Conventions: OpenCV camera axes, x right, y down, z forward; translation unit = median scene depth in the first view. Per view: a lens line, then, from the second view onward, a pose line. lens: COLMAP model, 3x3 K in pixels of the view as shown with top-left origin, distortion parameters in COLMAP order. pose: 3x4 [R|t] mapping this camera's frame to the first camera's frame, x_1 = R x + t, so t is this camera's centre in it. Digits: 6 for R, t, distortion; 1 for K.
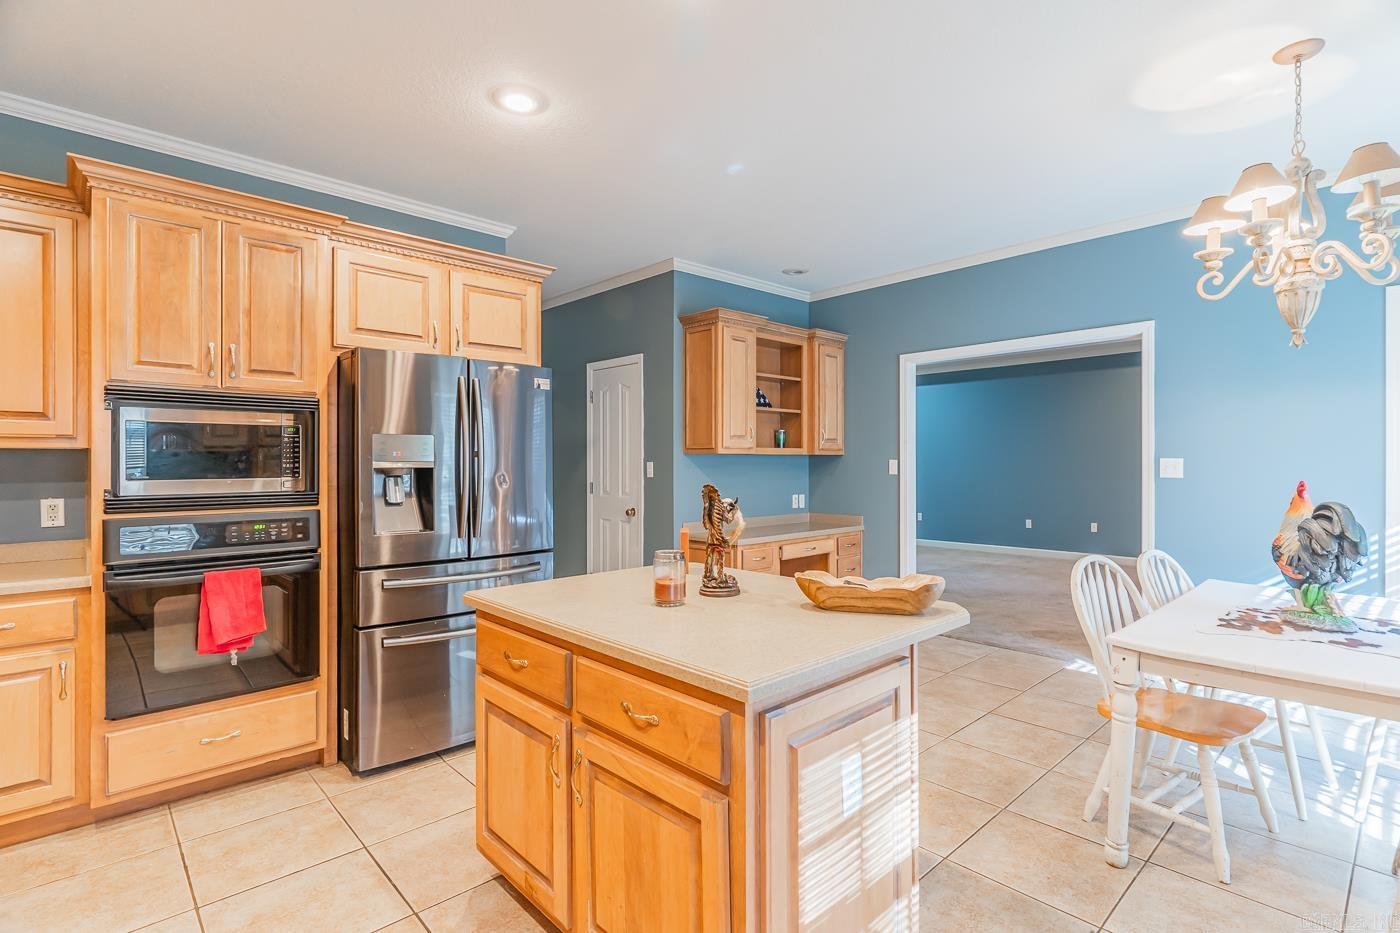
lens RADIAL K [[673.7, 0, 701.0], [0, 673.7, 461.2], [0, 0, 1]] dist [0.001967, 0.000366]
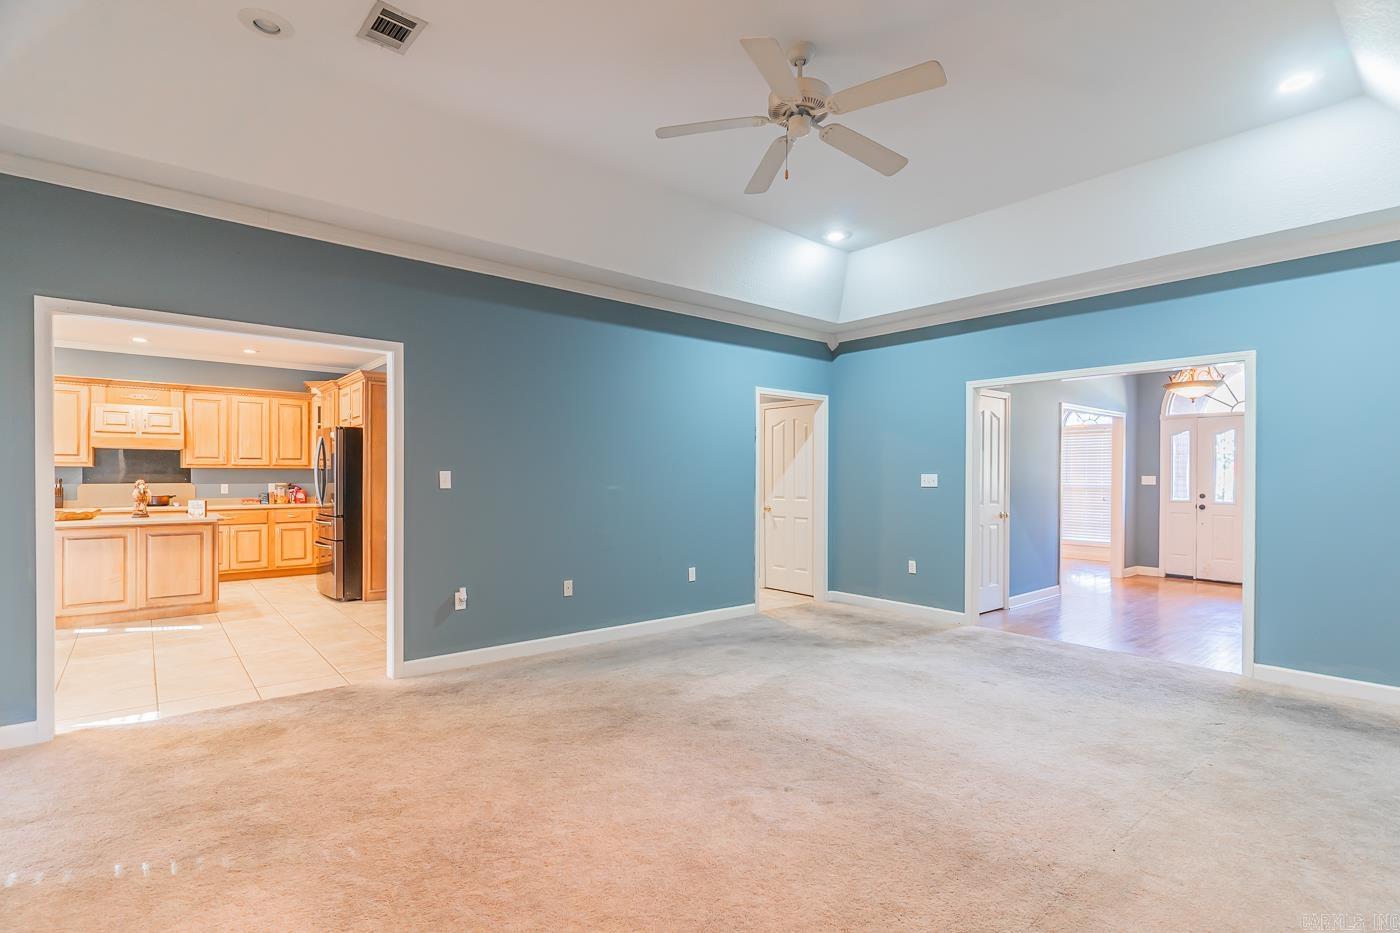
lens RADIAL K [[673.7, 0, 698.5], [0, 673.7, 476.2], [0, 0, 1]] dist [0.001967, 0.000366]
pose [[-0.060465, 0.003192, -0.998165, 2.293394], [-0.000924, 0.999994, 0.003254, 0.004213], [0.998170, 0.001119, -0.060461, 2.944434]]
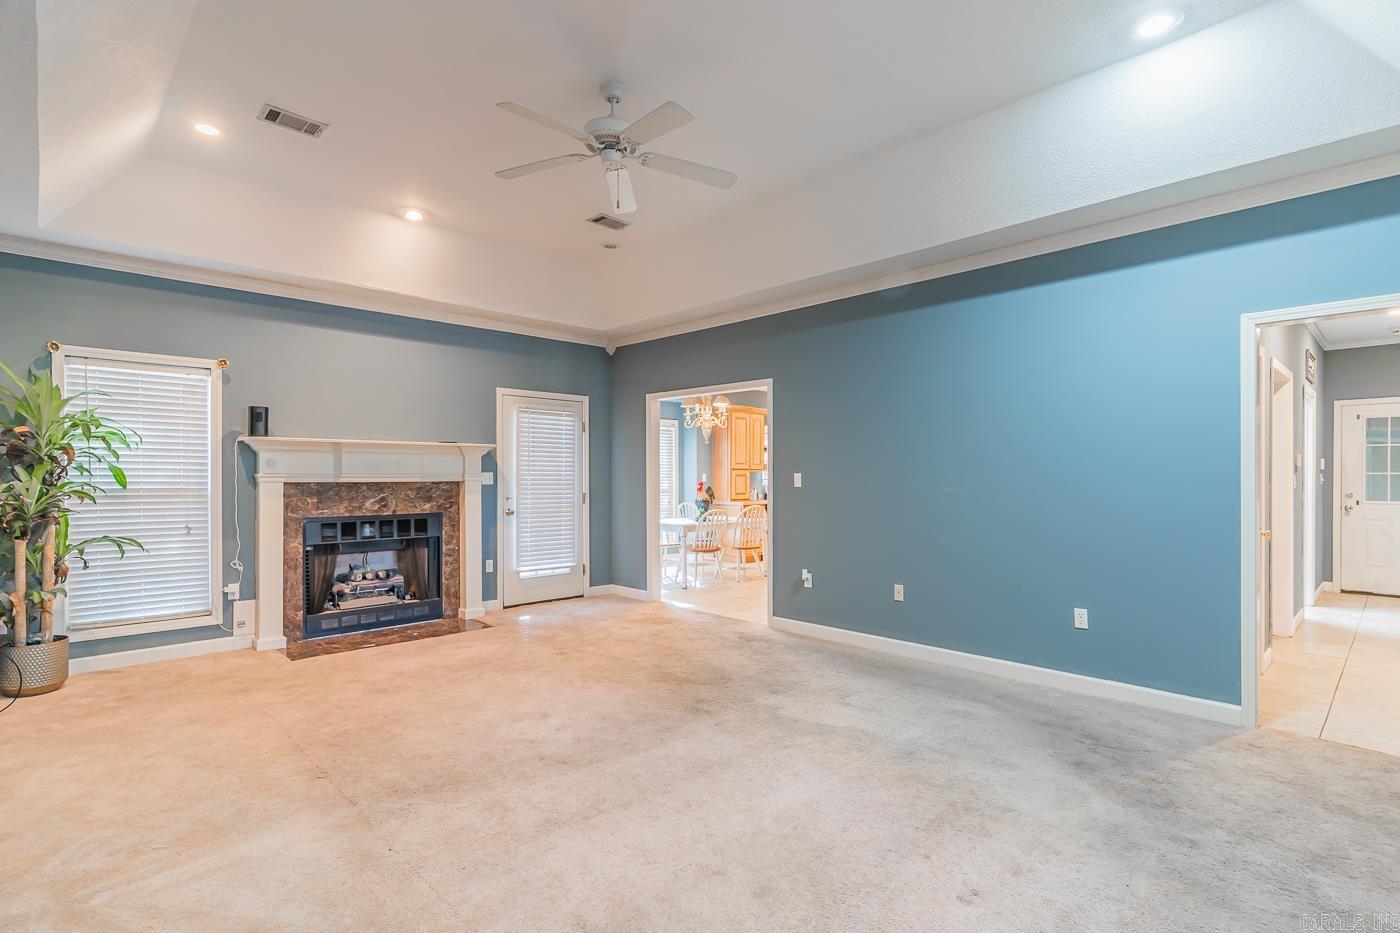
lens RADIAL K [[673.7, 0, 696.3], [0, 673.7, 475.7], [0, 0, 1]] dist [0.001967, 0.000366]
pose [[-0.999932, 0.002405, -0.011391, 0.935270], [0.002449, 0.999990, -0.003805, 0.012966], [0.011381, -0.003833, -0.999928, 4.367876]]
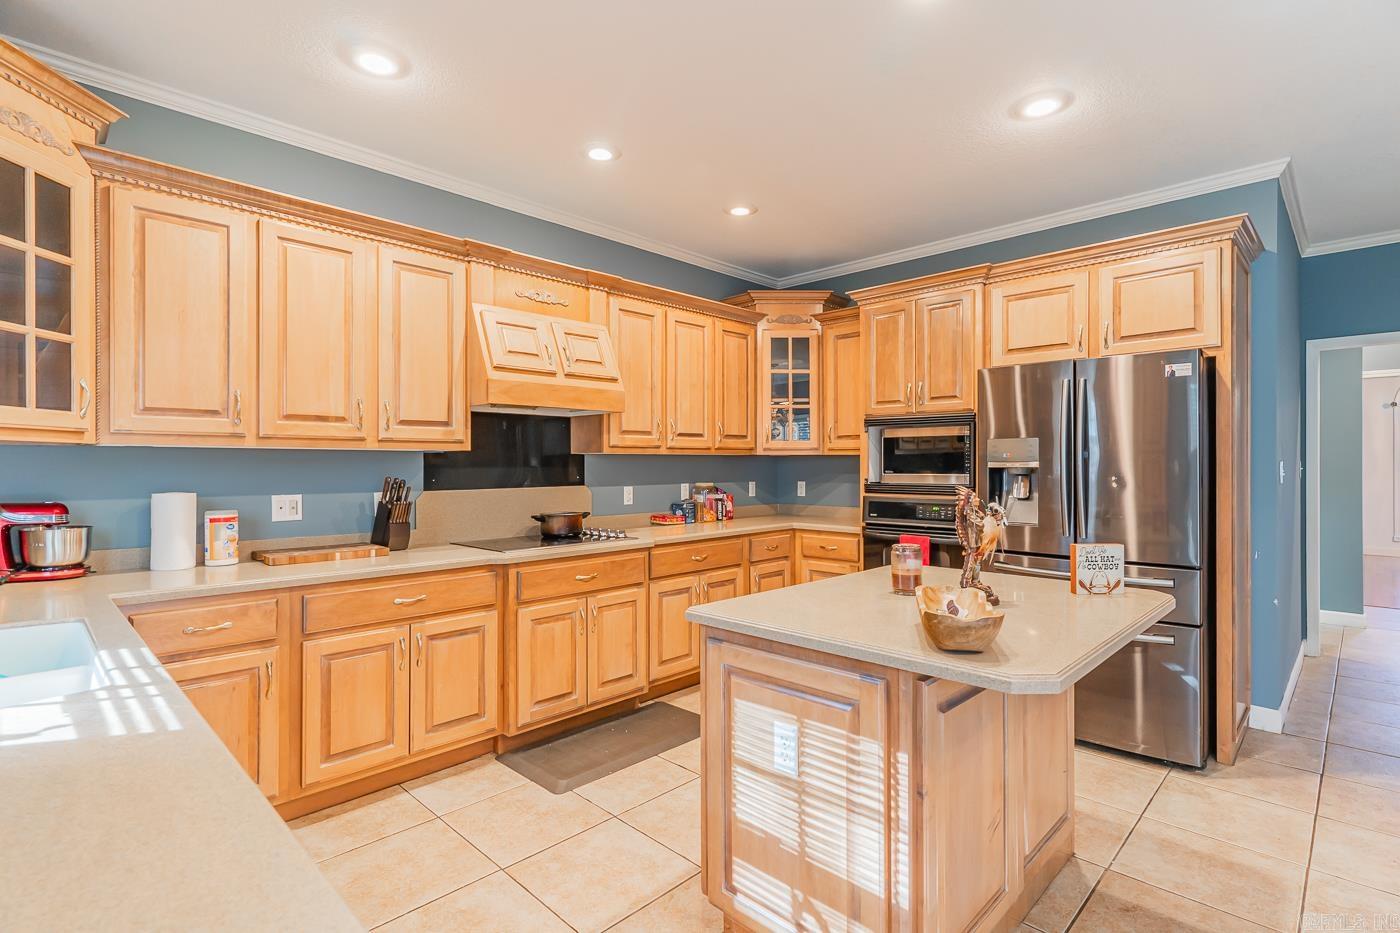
lens RADIAL K [[673.7, 0, 691.5], [0, 673.7, 465.8], [0, 0, 1]] dist [0.001967, 0.000366]
pose [[0.040696, 0.003946, -0.999164, 0.773829], [0.005943, 0.999974, 0.004191, -0.000634], [0.999154, -0.006109, 0.040672, 0.458316]]
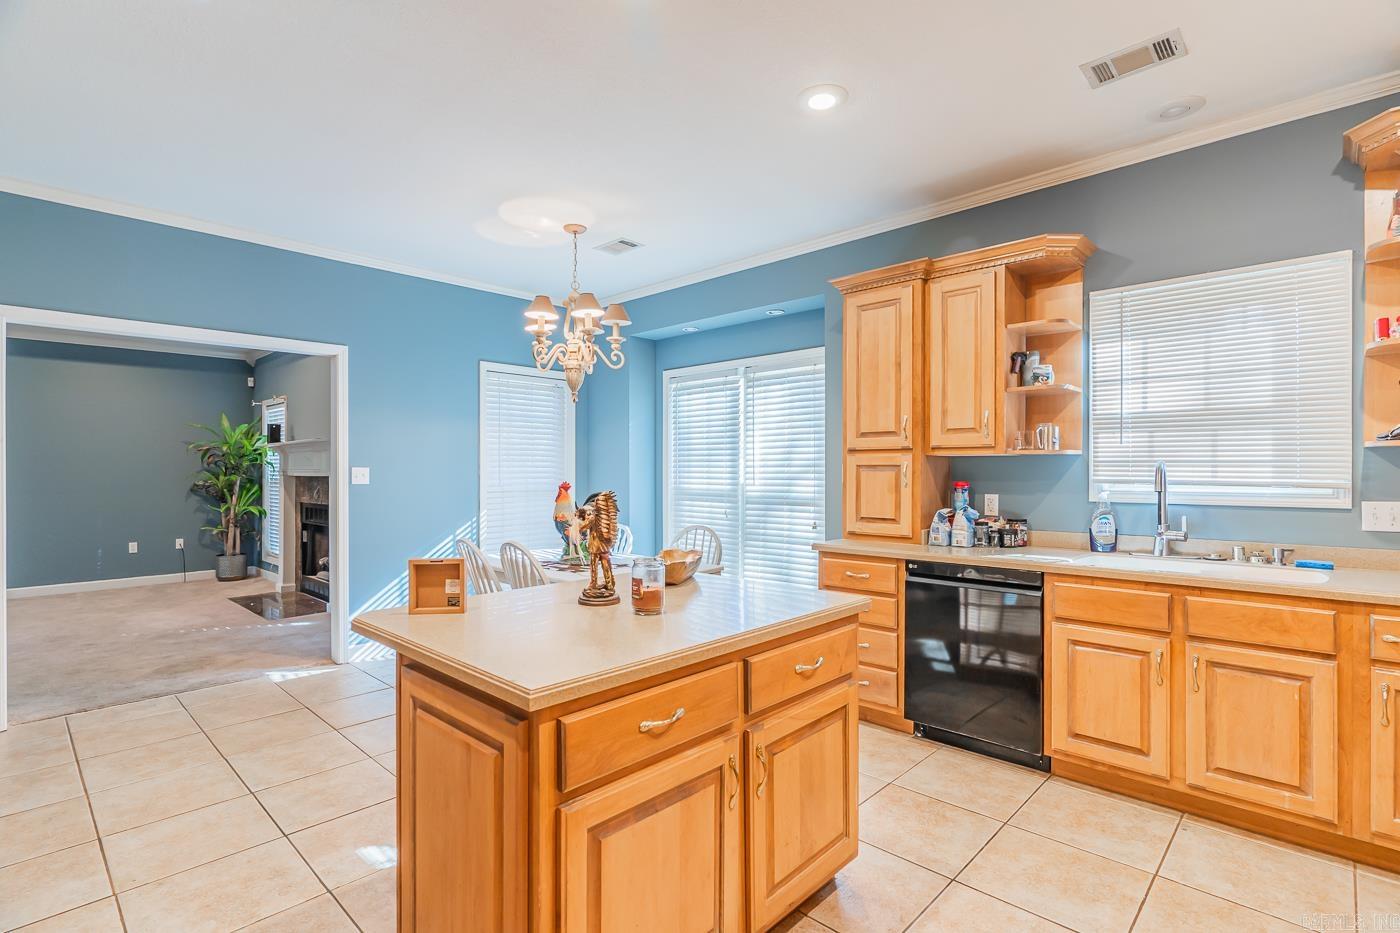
lens RADIAL K [[673.7, 0, 701.2], [0, 673.7, 472.1], [0, 0, 1]] dist [0.001967, 0.000366]
pose [[-0.057822, -0.002451, 0.998324, -0.790346], [0.000832, 0.999997, 0.002503, 0.001751], [-0.998327, 0.000976, -0.057820, 0.745322]]
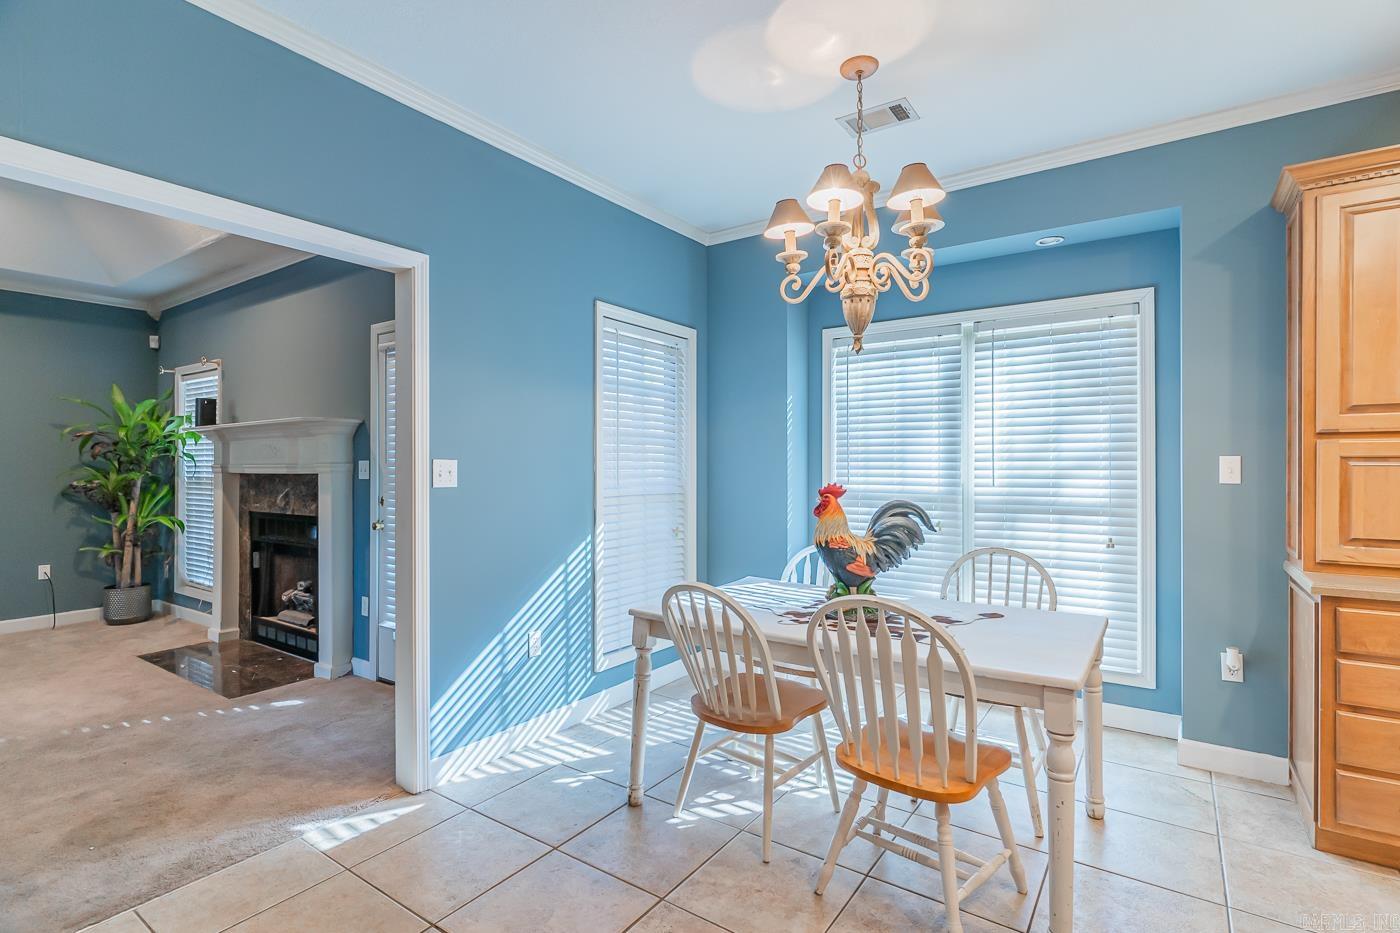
lens RADIAL K [[673.7, 0, 700.1], [0, 673.7, 467.8], [0, 0, 1]] dist [0.001967, 0.000366]
pose [[-0.210861, -0.000981, 0.977516, -0.072738], [0.000186, 0.999999, 0.001044, 0.005218], [-0.977516, 0.000402, -0.210861, 1.389035]]
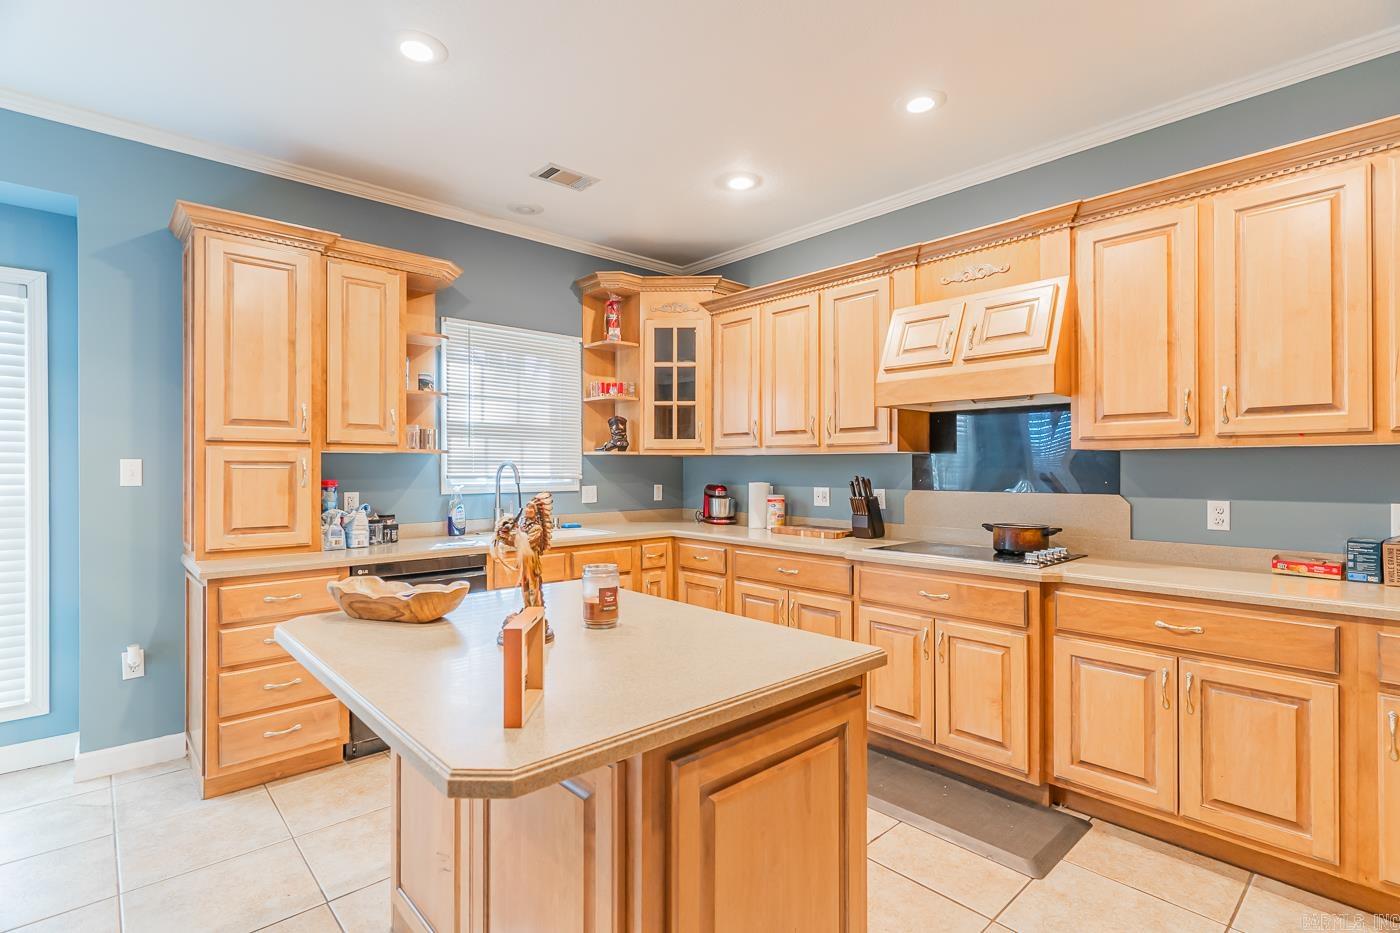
lens RADIAL K [[673.7, 0, 697.3], [0, 673.7, 467.9], [0, 0, 1]] dist [0.001967, 0.000366]
pose [[-0.999892, 0.002677, 0.014467, -0.143755], [0.002638, 0.999993, -0.002737, 0.007596], [-0.014474, -0.002698, -0.999892, 1.428034]]
